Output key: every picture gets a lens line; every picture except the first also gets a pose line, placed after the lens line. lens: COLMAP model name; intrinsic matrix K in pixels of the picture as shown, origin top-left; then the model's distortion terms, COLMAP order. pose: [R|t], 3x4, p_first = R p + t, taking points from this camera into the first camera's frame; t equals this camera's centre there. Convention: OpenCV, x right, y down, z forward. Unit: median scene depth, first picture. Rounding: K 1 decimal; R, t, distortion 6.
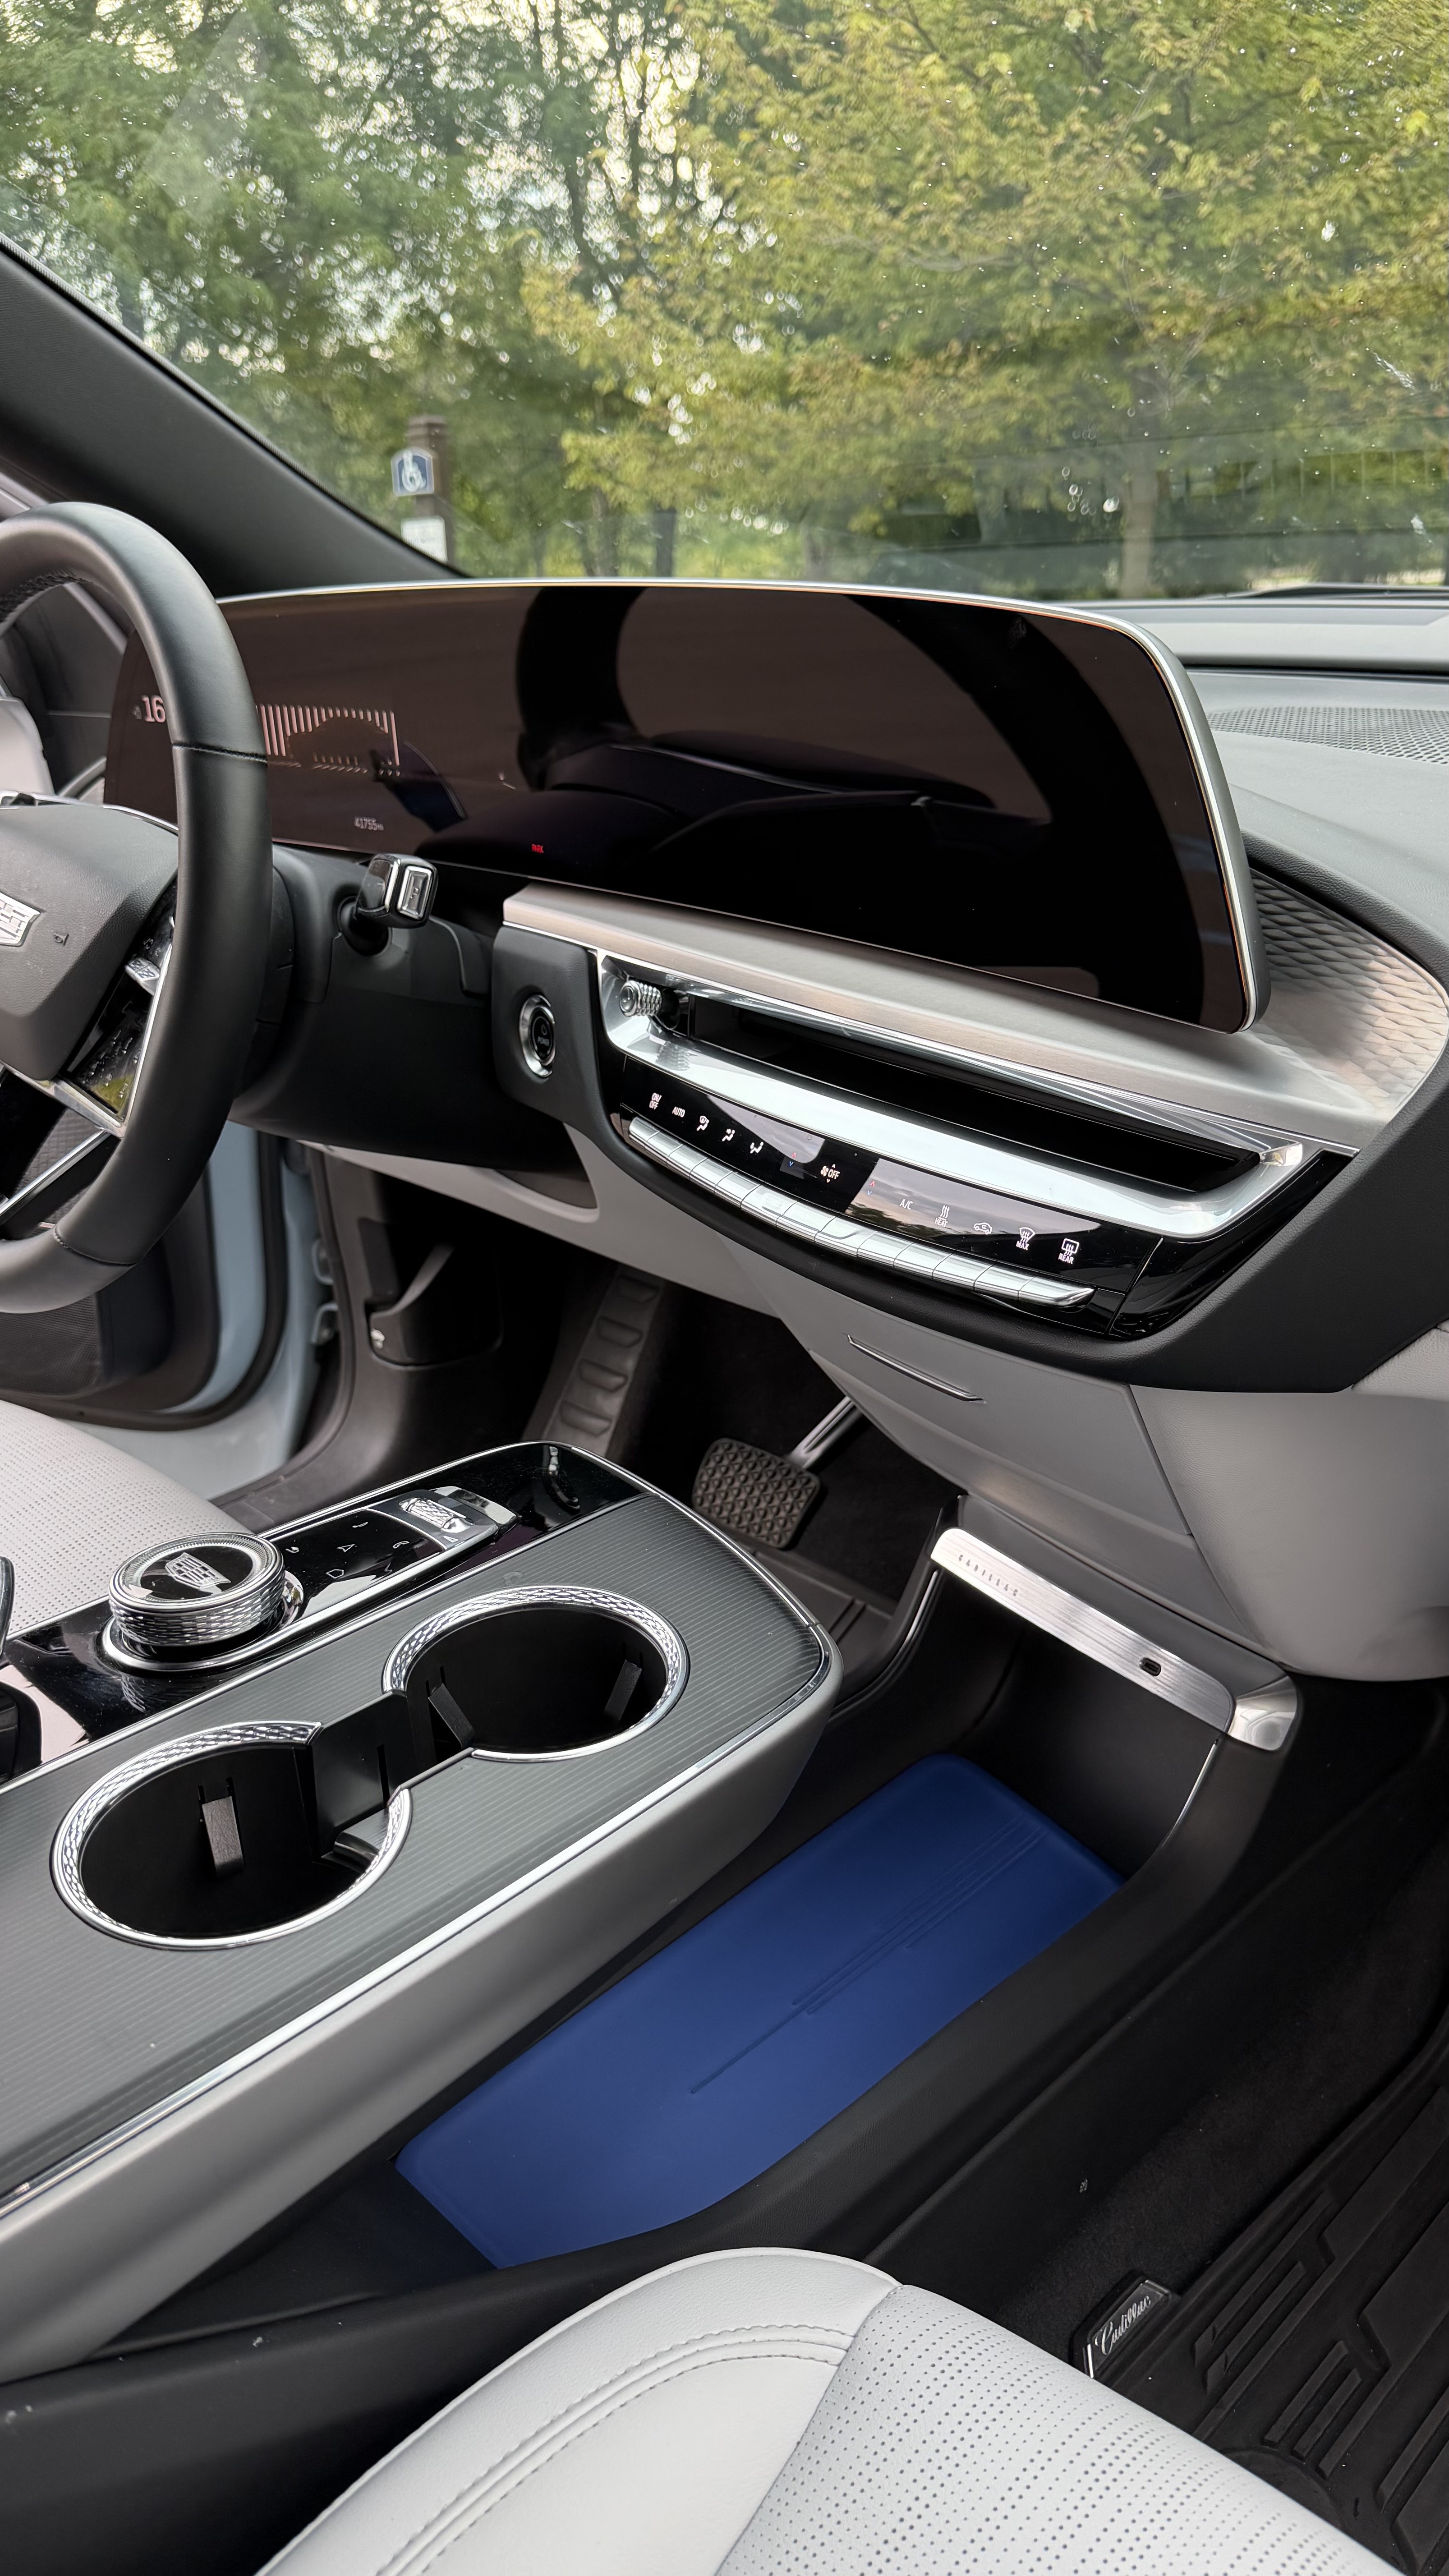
lens RADIAL K [[1812.1, 0, 724.5], [0, 1812.1, 1288.0], [0, 0, 1]] dist [0.087557, -0.113923]
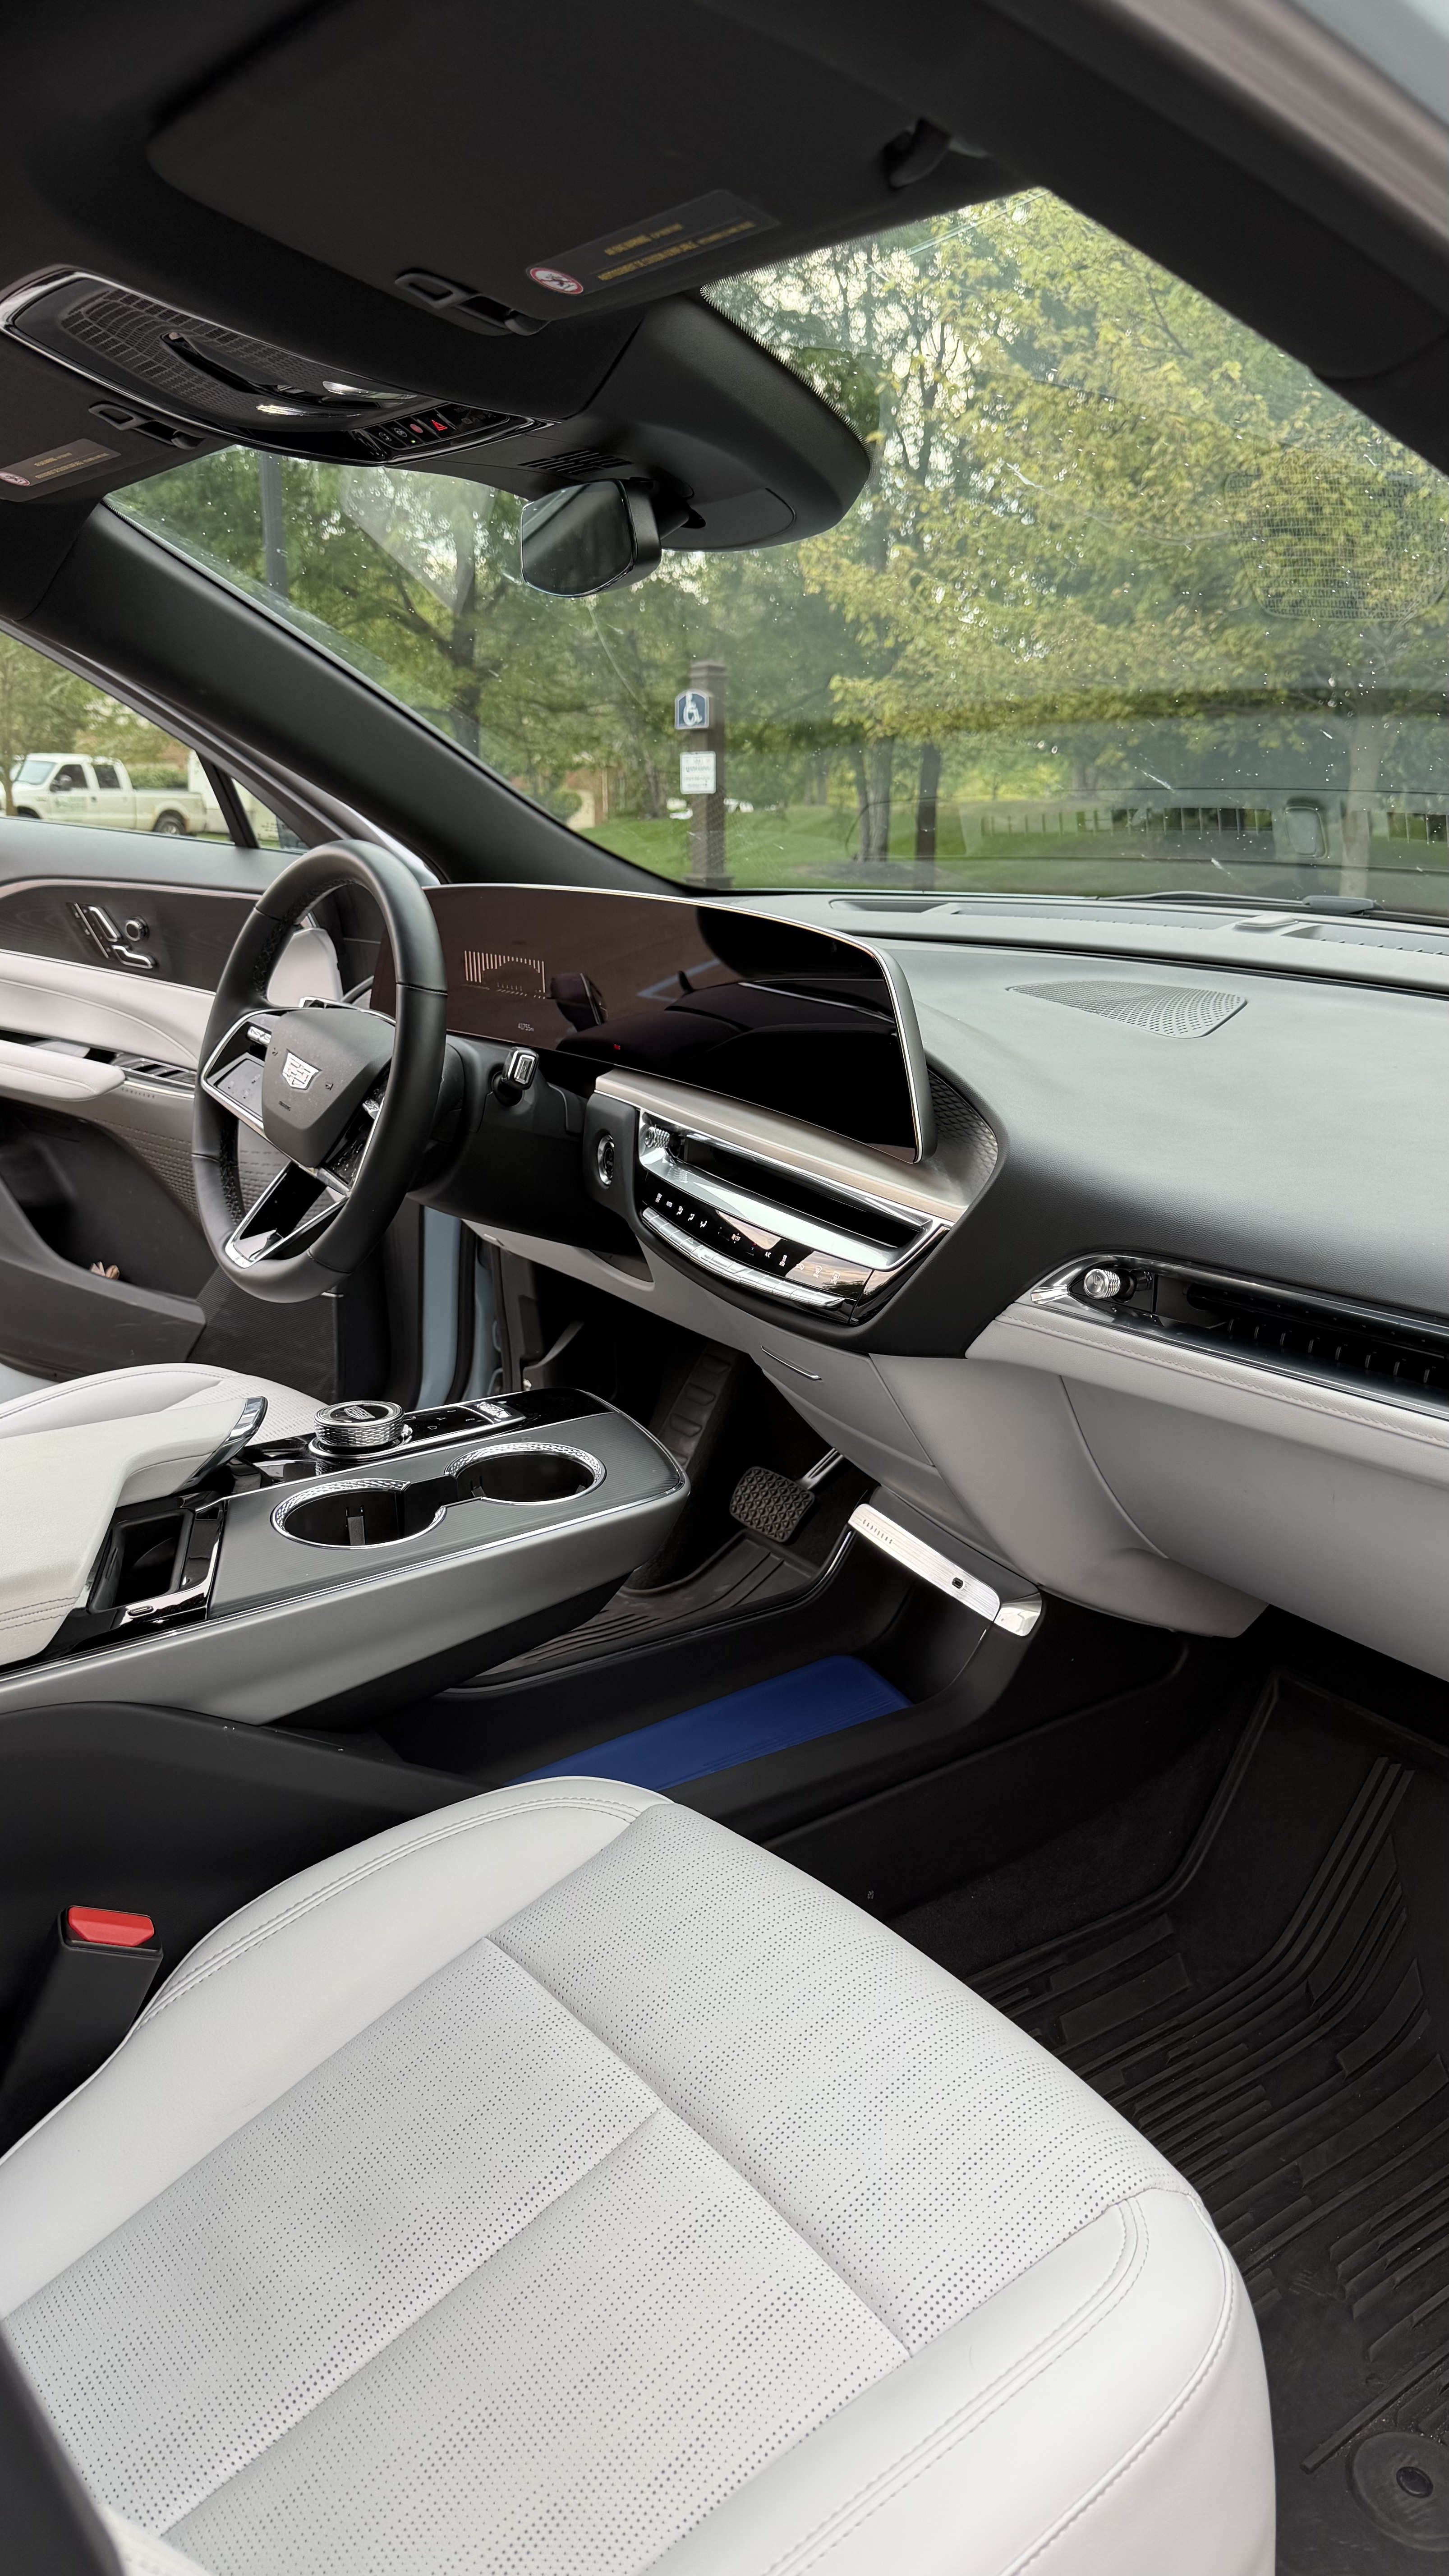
lens RADIAL K [[1824.5, 0, 730.7], [0, 1824.5, 1327.7], [0, 0, 1]] dist [0.242042, -0.463371]
pose [[0.988366, 0.066922, -0.136582, 0.210738], [-0.078316, 0.993727, -0.079828, 0.115359], [0.130383, 0.089596, 0.987407, -0.512591]]
